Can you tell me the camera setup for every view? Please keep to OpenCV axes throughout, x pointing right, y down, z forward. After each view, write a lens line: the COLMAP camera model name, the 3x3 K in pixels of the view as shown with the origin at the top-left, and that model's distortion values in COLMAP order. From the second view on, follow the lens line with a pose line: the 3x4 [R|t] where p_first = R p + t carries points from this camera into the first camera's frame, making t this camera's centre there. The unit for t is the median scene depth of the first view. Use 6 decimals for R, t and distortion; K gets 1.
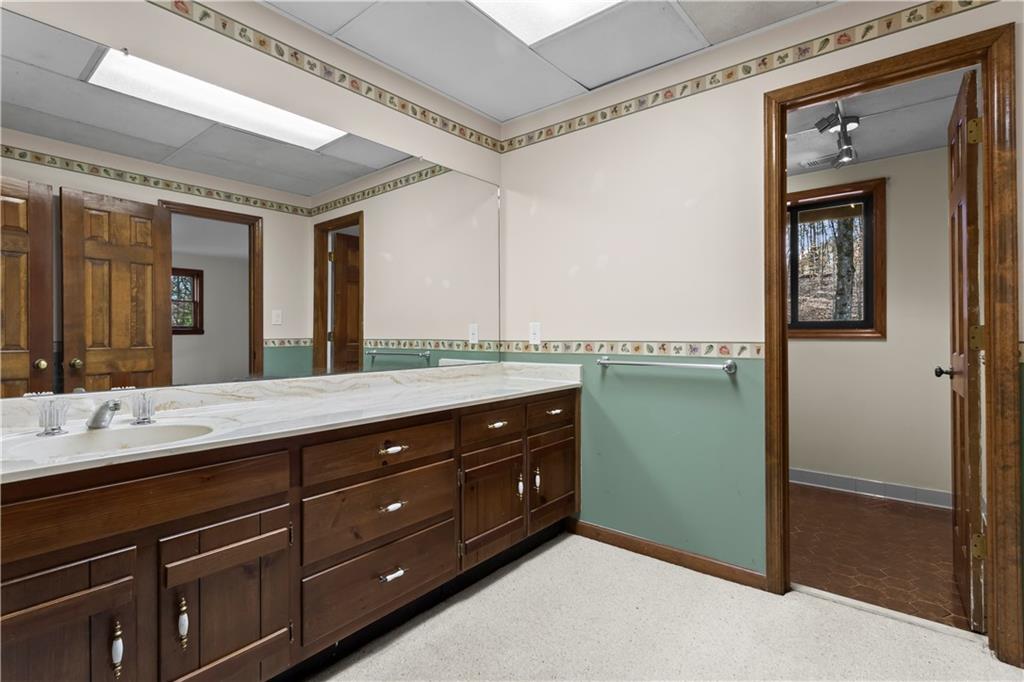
lens RADIAL K [[496.1, 0, 516.3], [0, 496.1, 336.0], [0, 0, 1]] dist [0.005627, -0.000181]
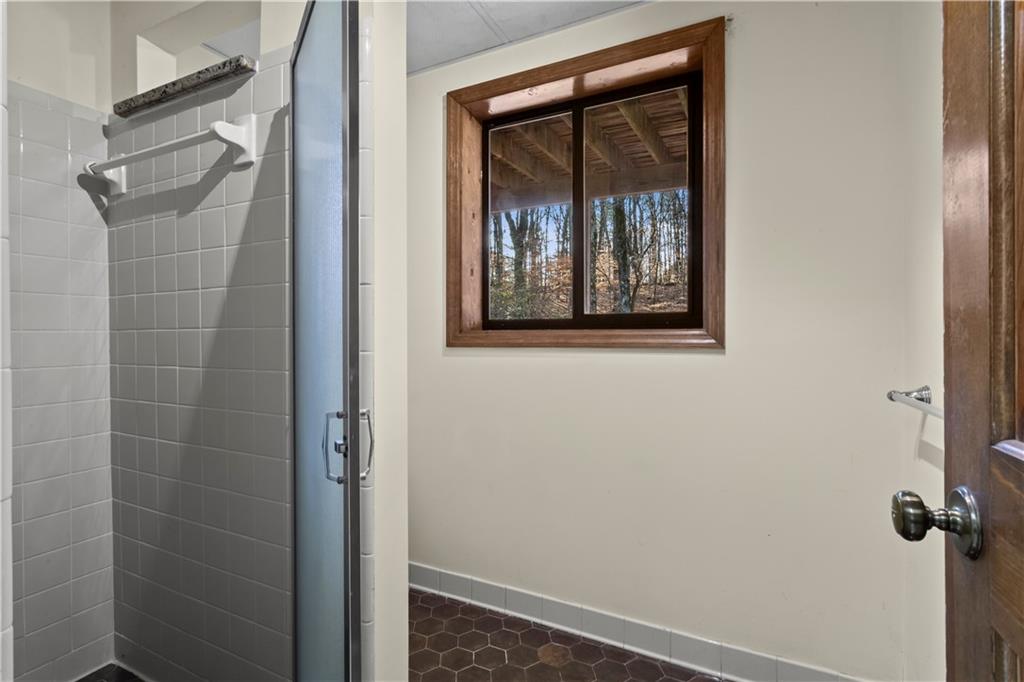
lens RADIAL K [[496.1, 0, 507.8], [0, 496.1, 339.8], [0, 0, 1]] dist [0.005627, -0.000181]
pose [[0.978743, 0.001157, 0.205086, 0.423498], [-0.001571, 0.999997, 0.001858, -0.003915], [-0.205083, -0.002141, 0.978742, 0.551784]]
